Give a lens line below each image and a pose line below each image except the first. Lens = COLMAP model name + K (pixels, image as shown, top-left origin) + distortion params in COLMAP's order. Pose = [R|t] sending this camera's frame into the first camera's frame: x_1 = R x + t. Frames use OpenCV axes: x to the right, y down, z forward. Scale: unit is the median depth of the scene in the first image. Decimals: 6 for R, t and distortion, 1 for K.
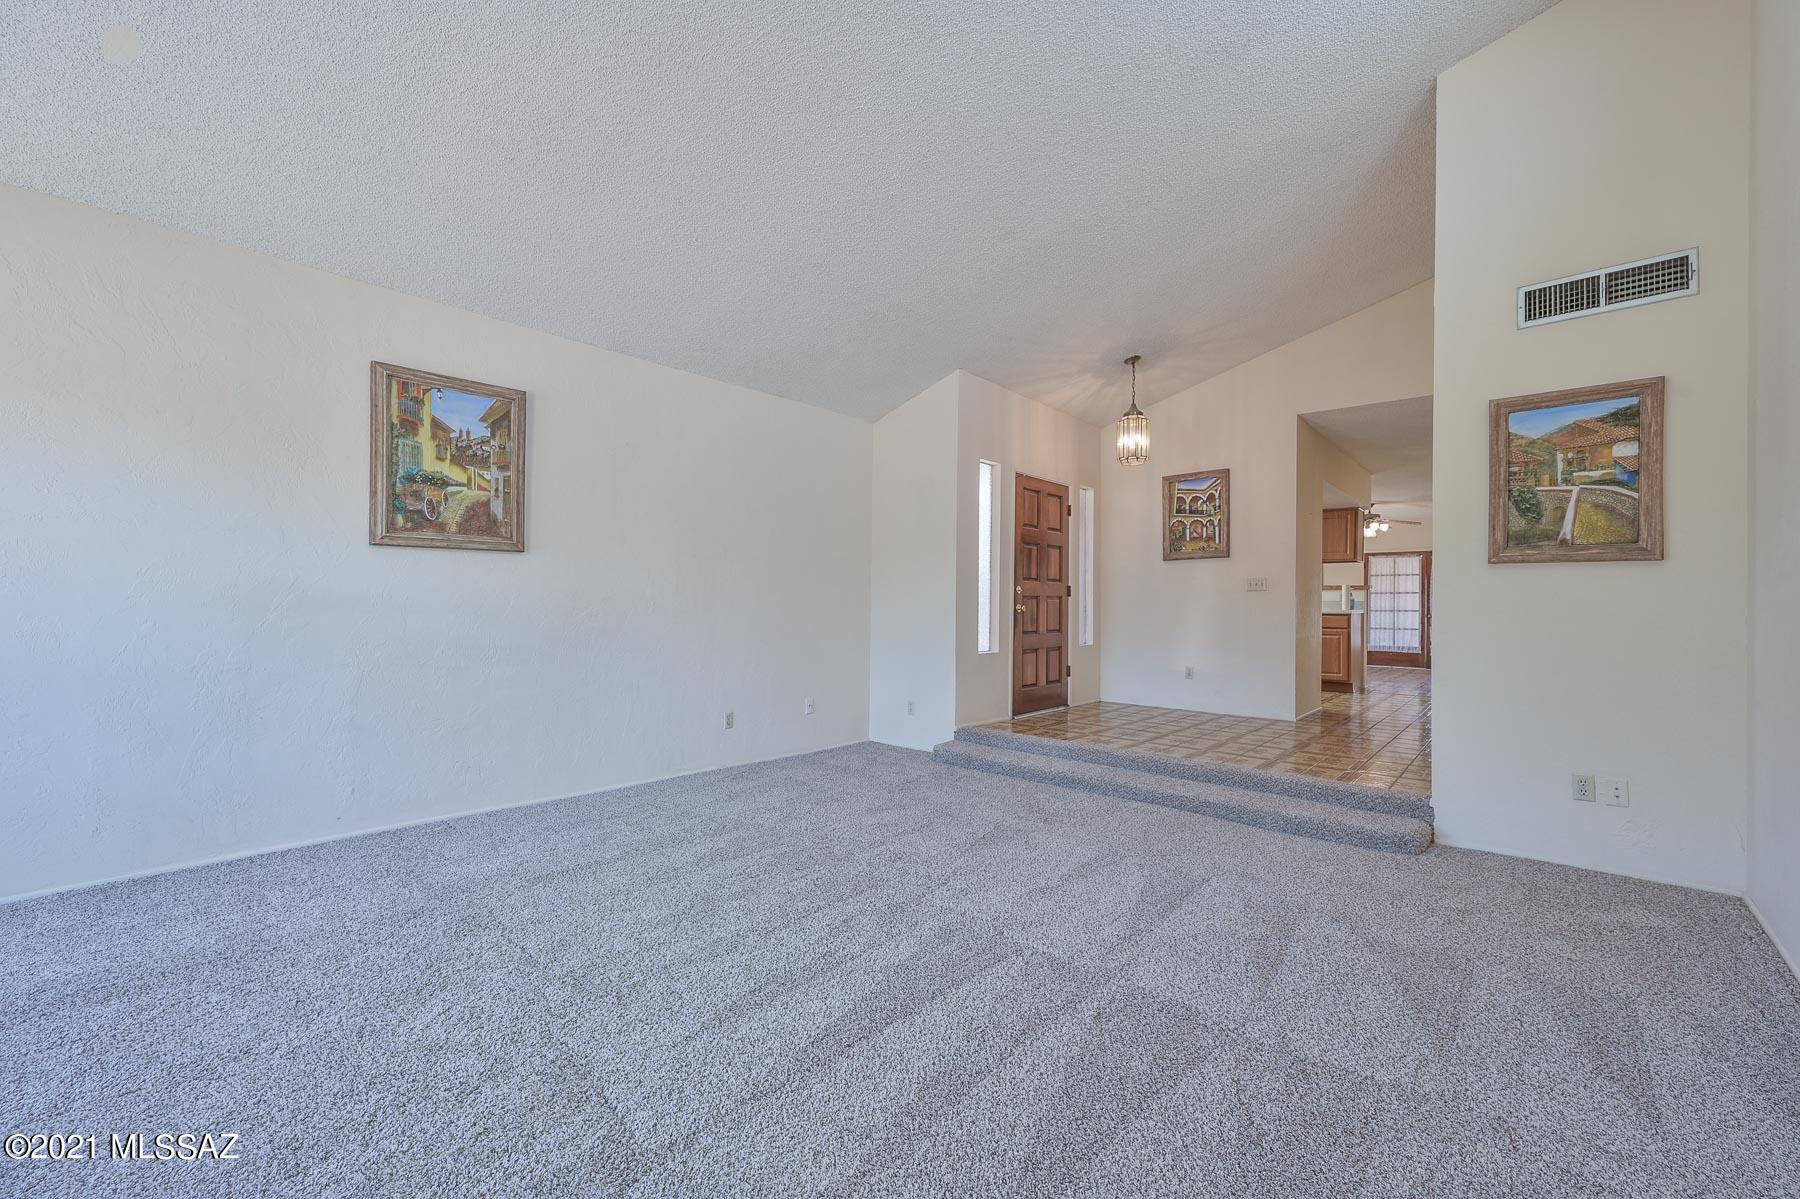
lens RADIAL K [[710.7, 0, 903.1], [0, 710.7, 605.8], [0, 0, 1]] dist [-0.002361, 0.000259]
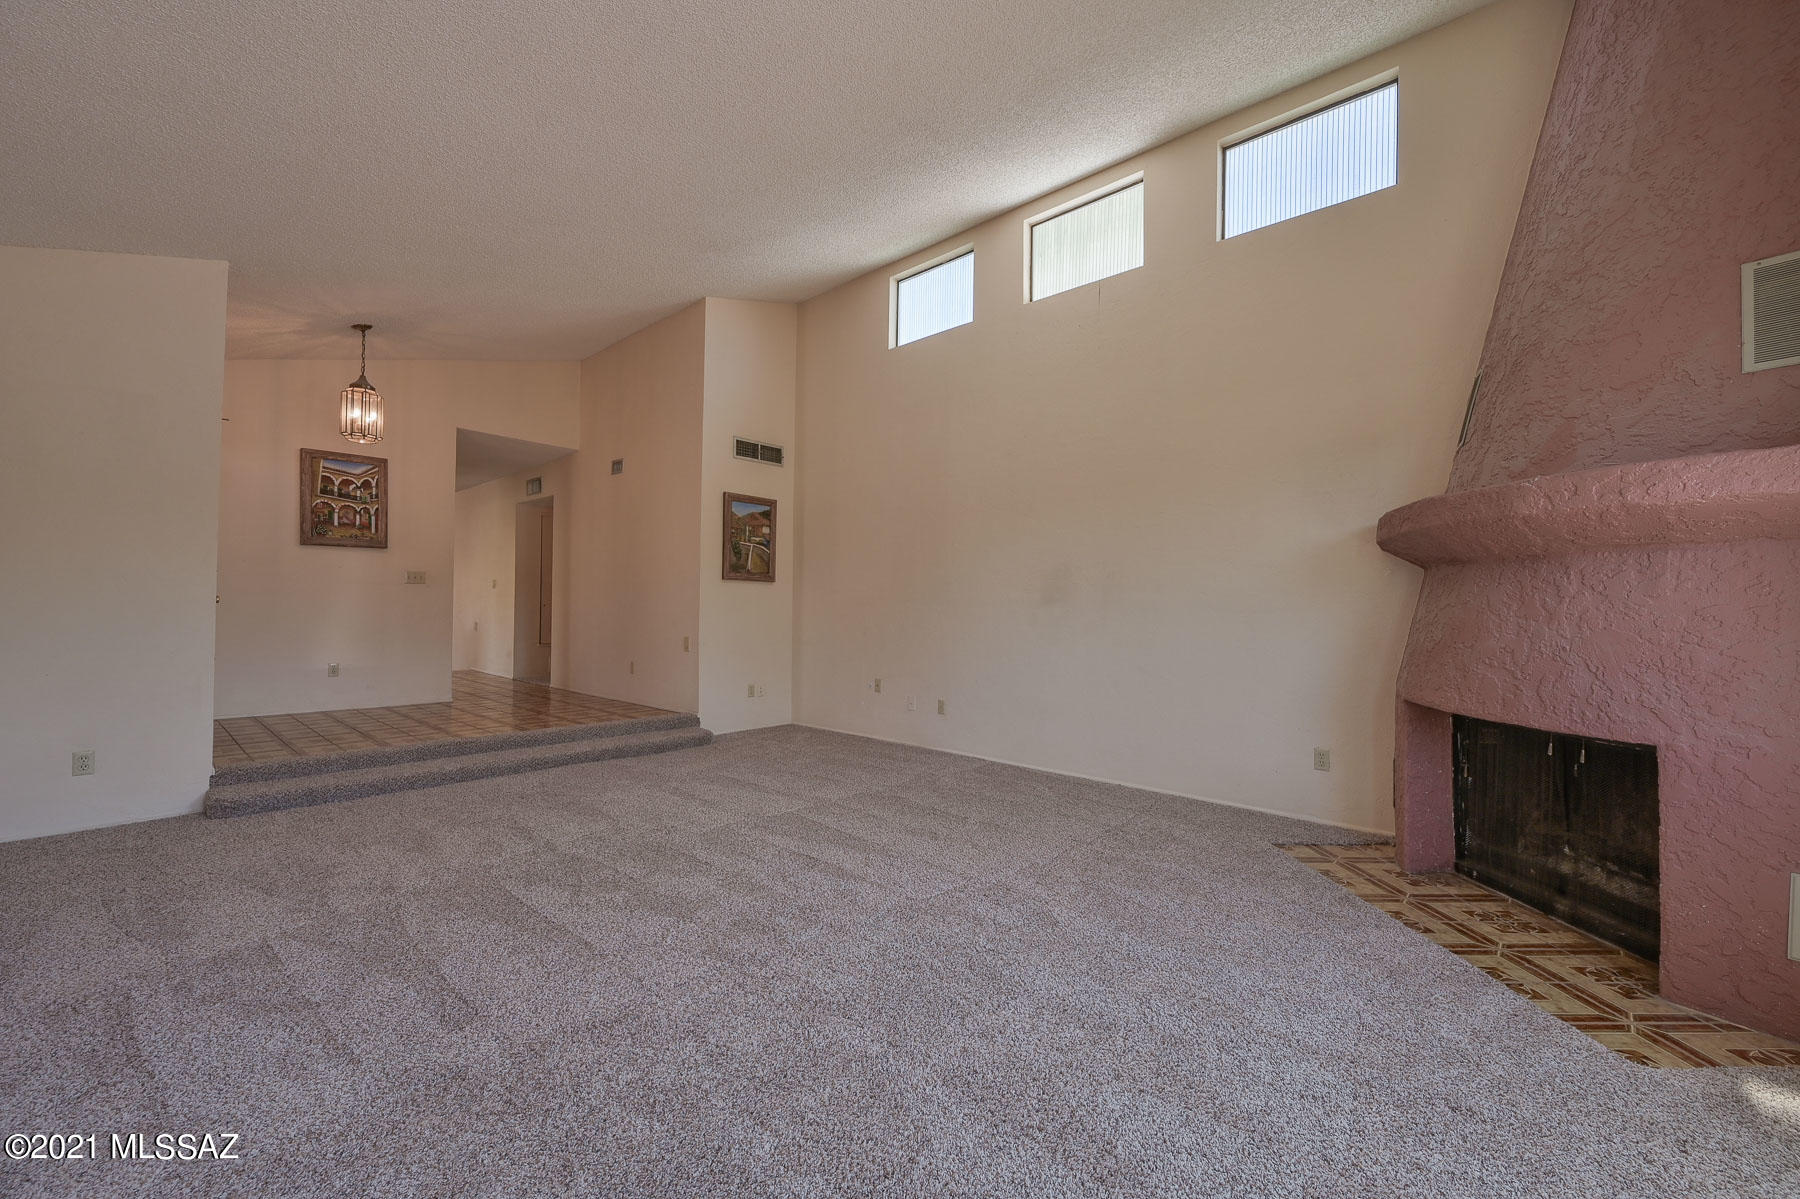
lens RADIAL K [[710.7, 0, 912.0], [0, 710.7, 601.4], [0, 0, 1]] dist [-0.002361, 0.000259]
pose [[-0.017755, 0.002275, 0.999840, -0.636353], [-0.013393, 0.999907, -0.002513, -0.002123], [-0.999753, -0.013436, -0.017723, 0.326664]]
